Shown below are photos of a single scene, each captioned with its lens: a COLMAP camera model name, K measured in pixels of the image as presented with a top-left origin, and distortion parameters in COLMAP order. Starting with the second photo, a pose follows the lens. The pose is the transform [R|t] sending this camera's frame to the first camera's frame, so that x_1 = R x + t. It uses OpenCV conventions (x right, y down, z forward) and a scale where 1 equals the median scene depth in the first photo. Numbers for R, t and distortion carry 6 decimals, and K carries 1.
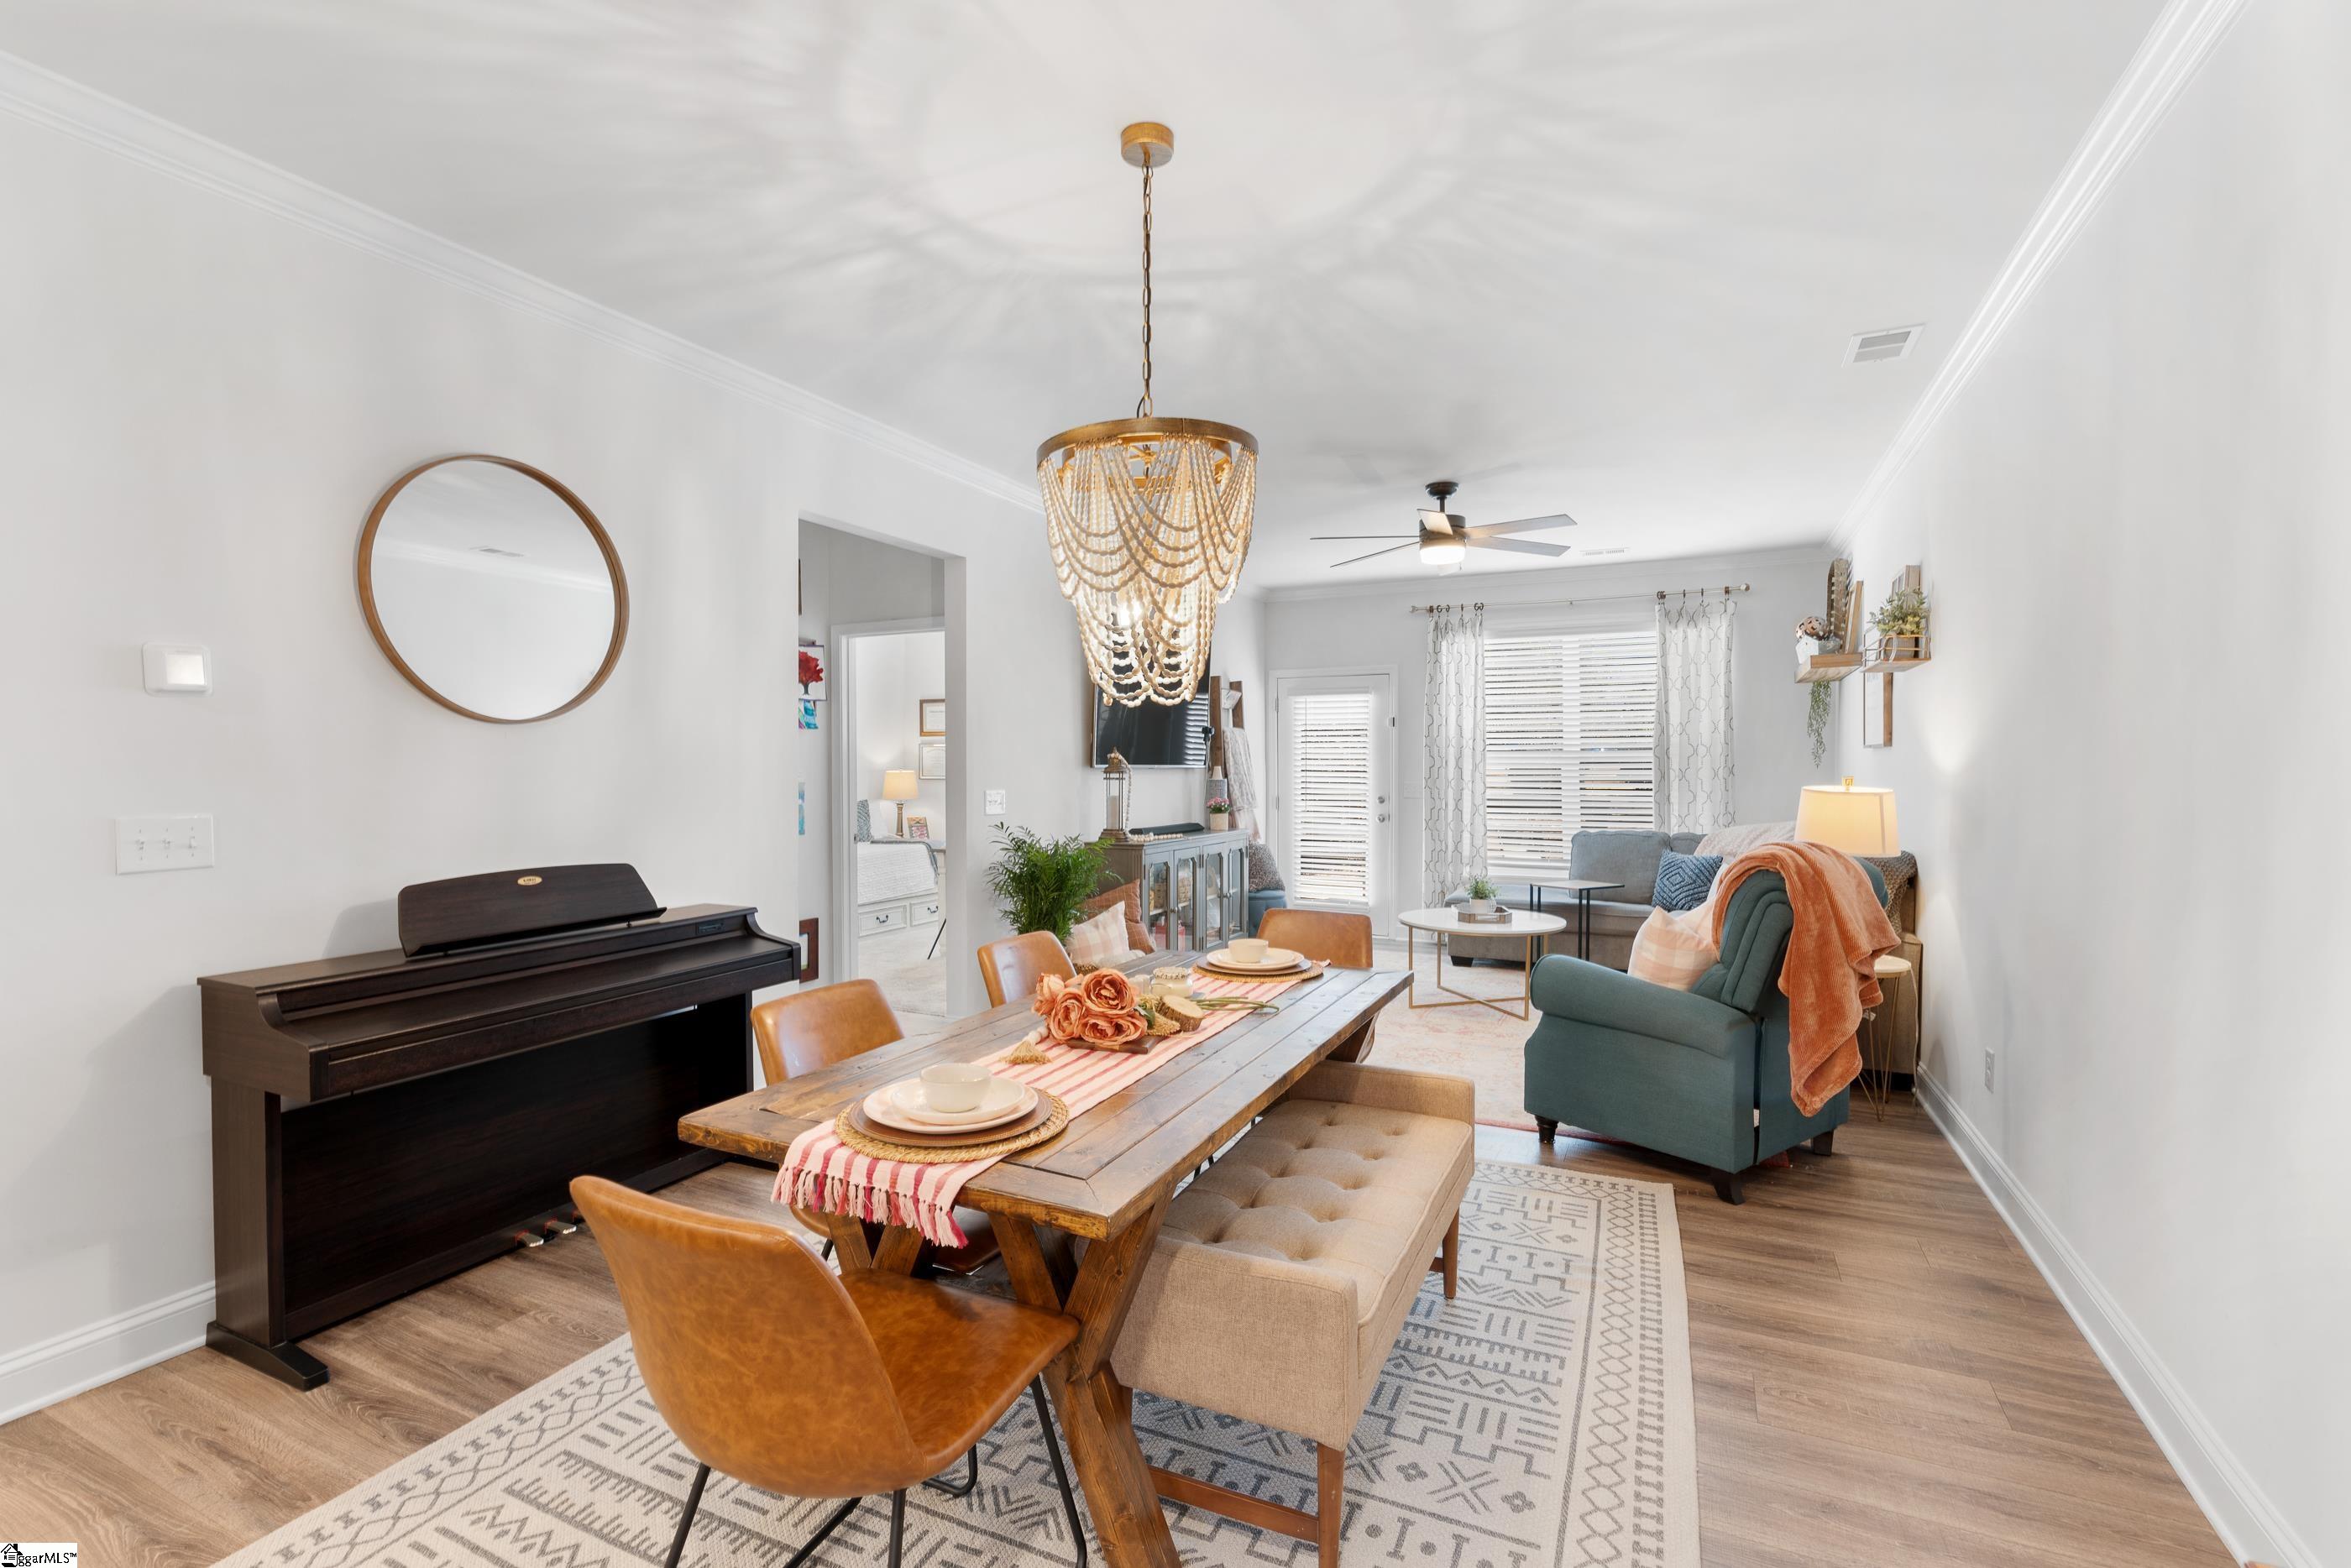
lens RADIAL K [[1067.8, 0, 1170.9], [0, 1067.8, 784.2], [0, 0, 1]] dist [-0.008486, -0.000043]
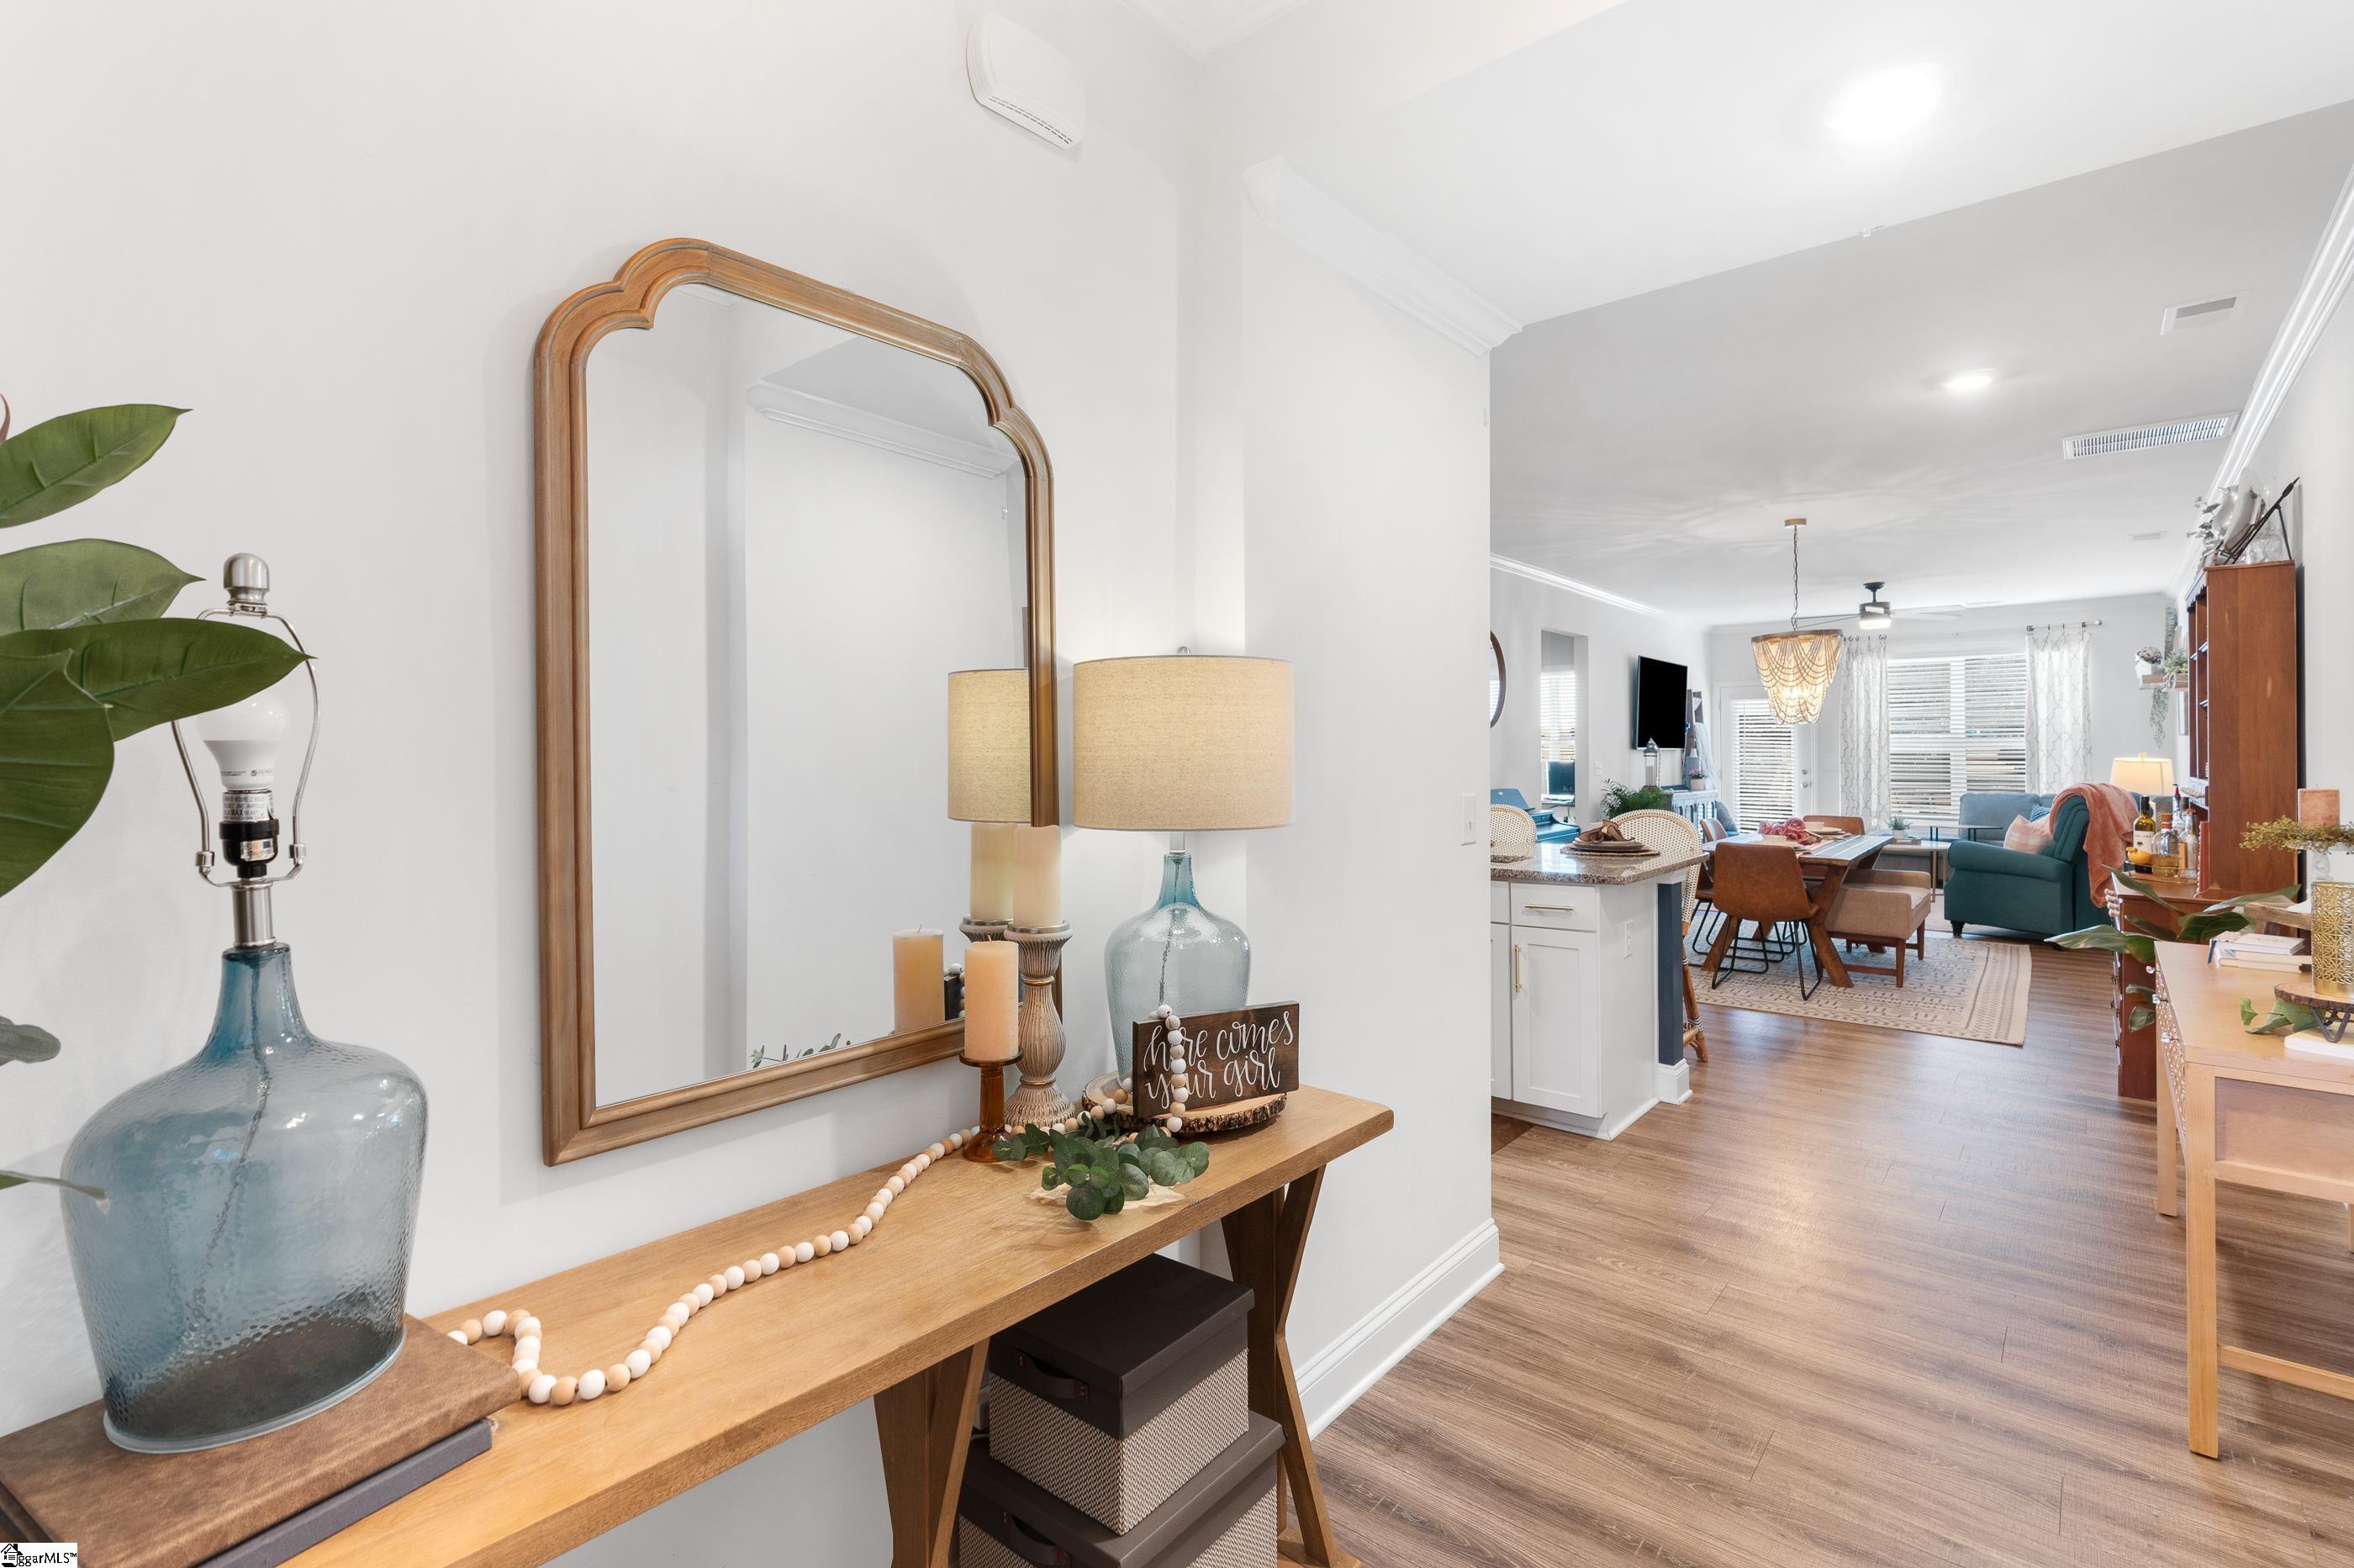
lens RADIAL K [[1069.3, 0, 1159.1], [0, 1069.3, 742.2], [0, 0, 1]] dist [-0.008486, -0.000043]
pose [[0.963451, -0.003294, -0.267864, -0.296270], [-0.003126, 0.999718, -0.023539, 0.013269], [0.267866, 0.023516, 0.963169, -0.711449]]
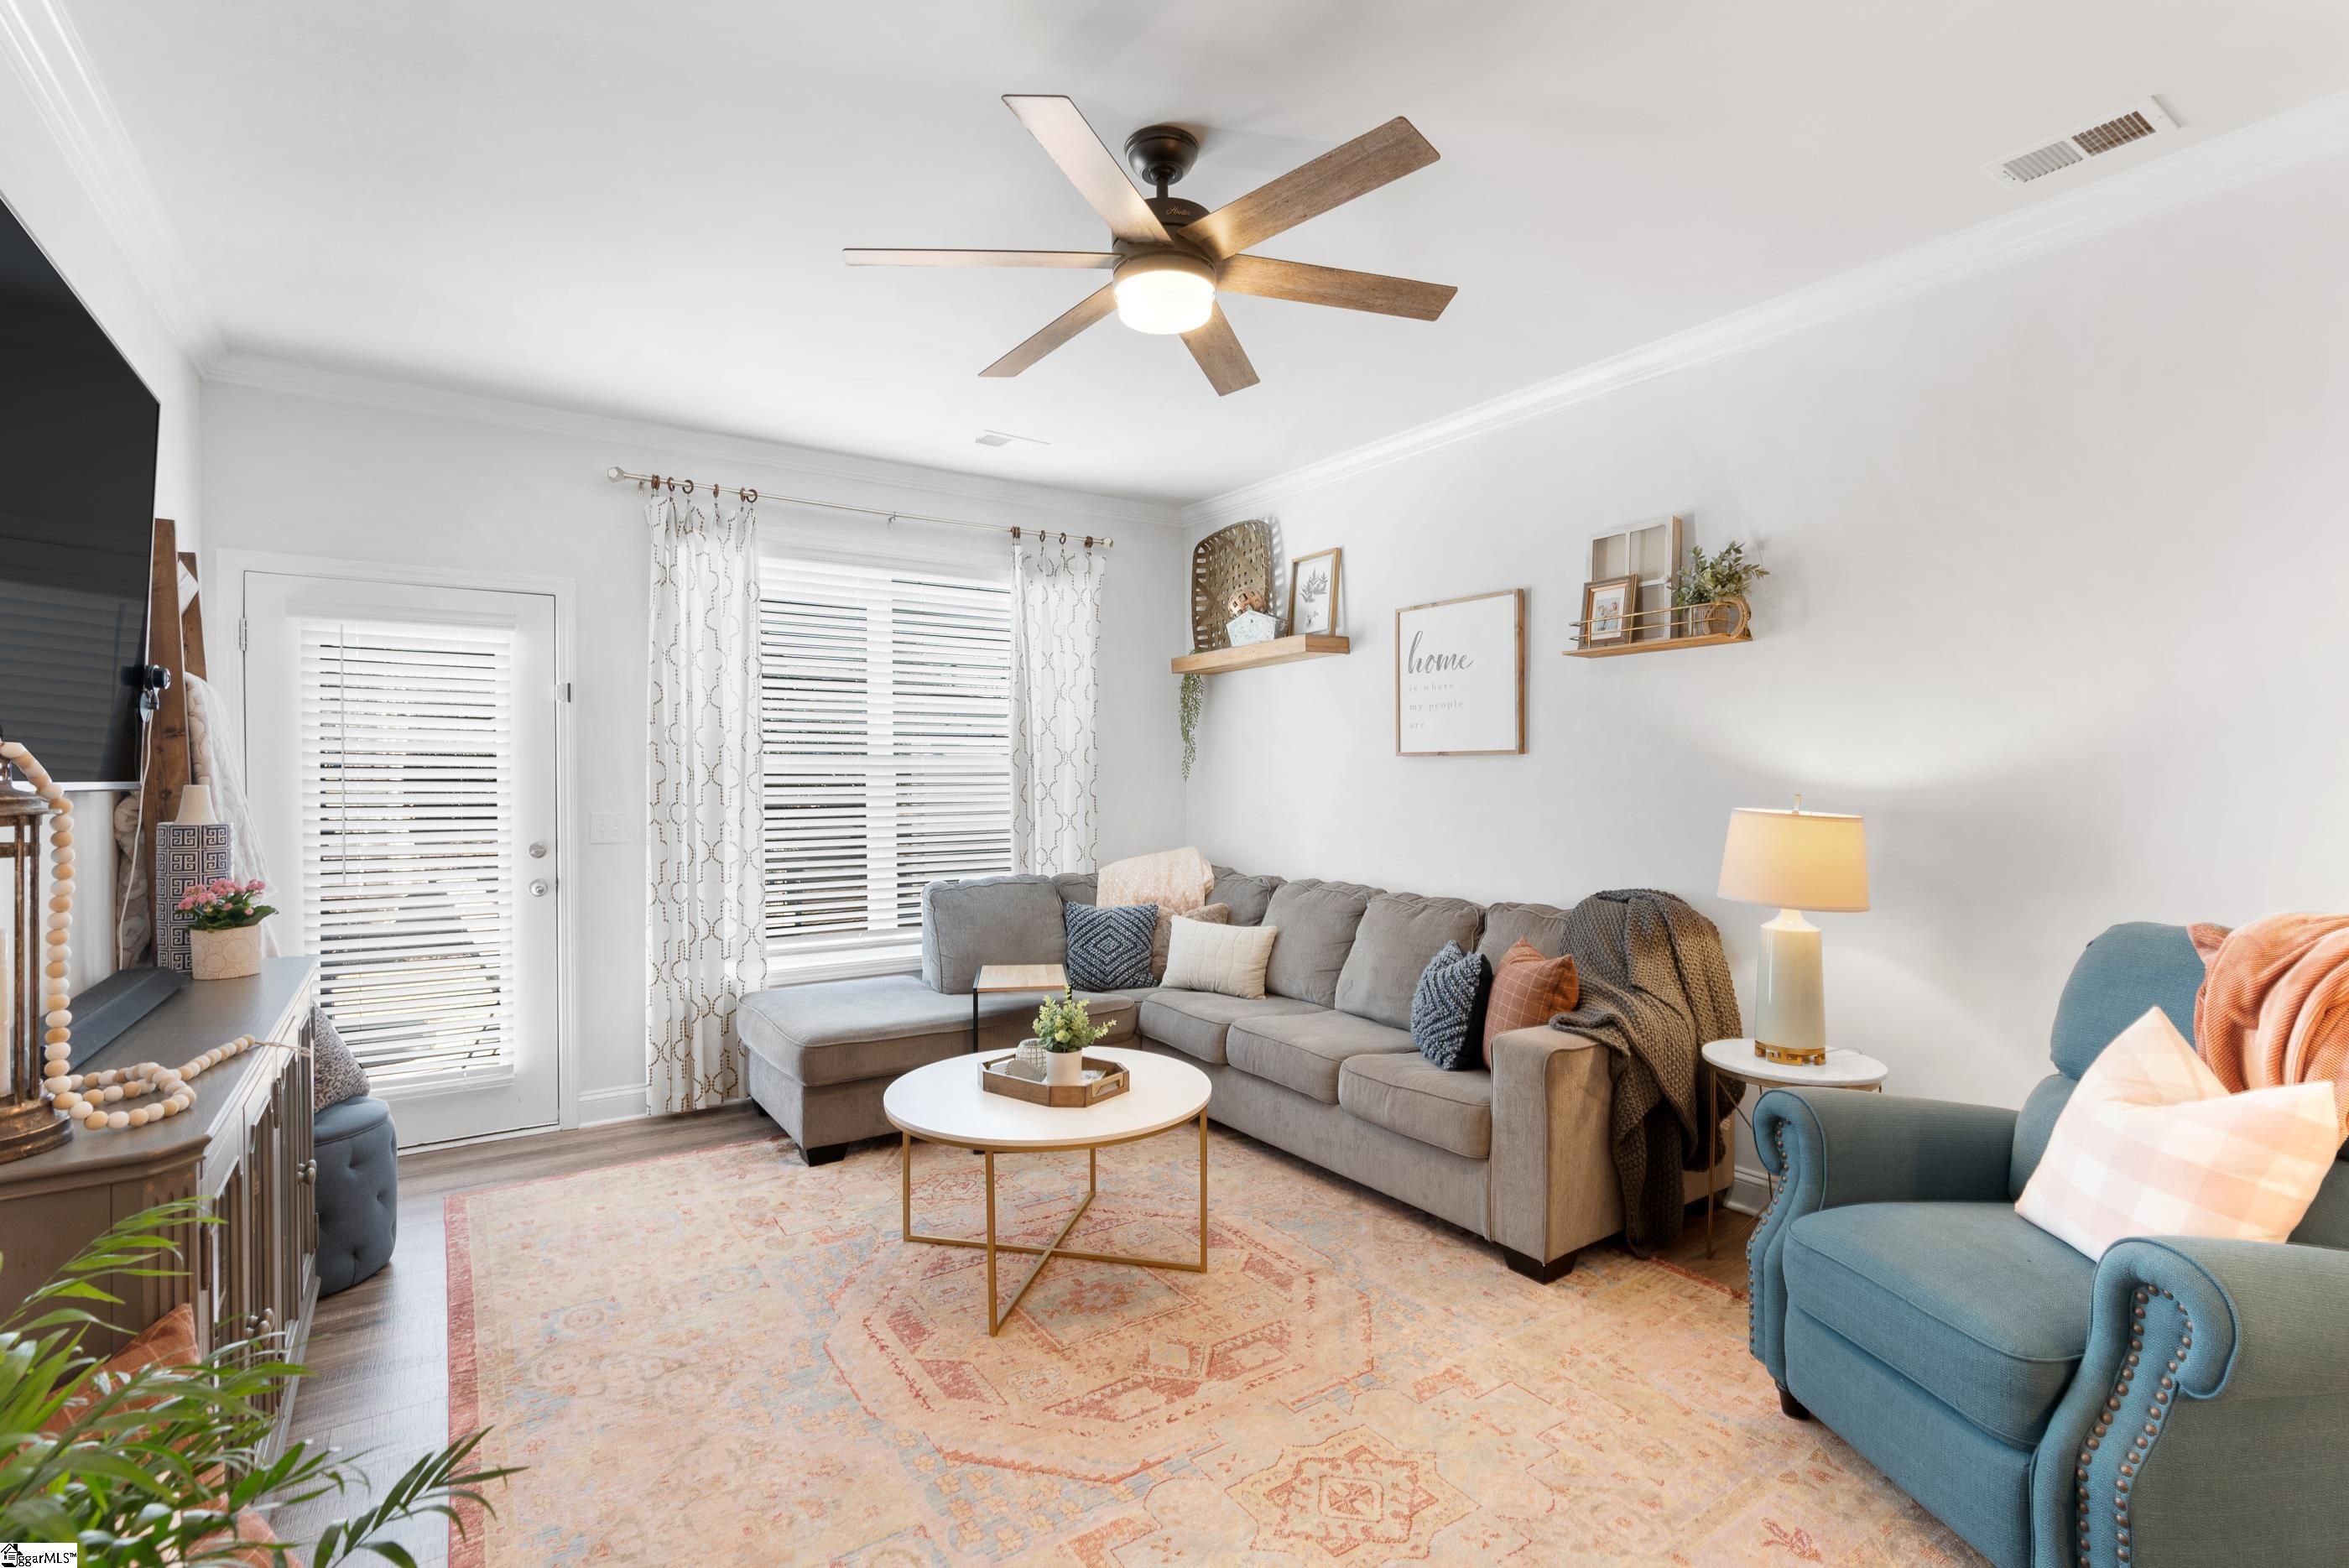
lens RADIAL K [[1067.0, 0, 1164.5], [0, 1067.0, 783.9], [0, 0, 1]] dist [-0.008486, -0.000043]
pose [[0.499859, -0.007504, 0.866074, -0.096497], [0.017813, 0.999840, -0.001617, -0.011237], [-0.865923, 0.016235, 0.499913, 0.590769]]
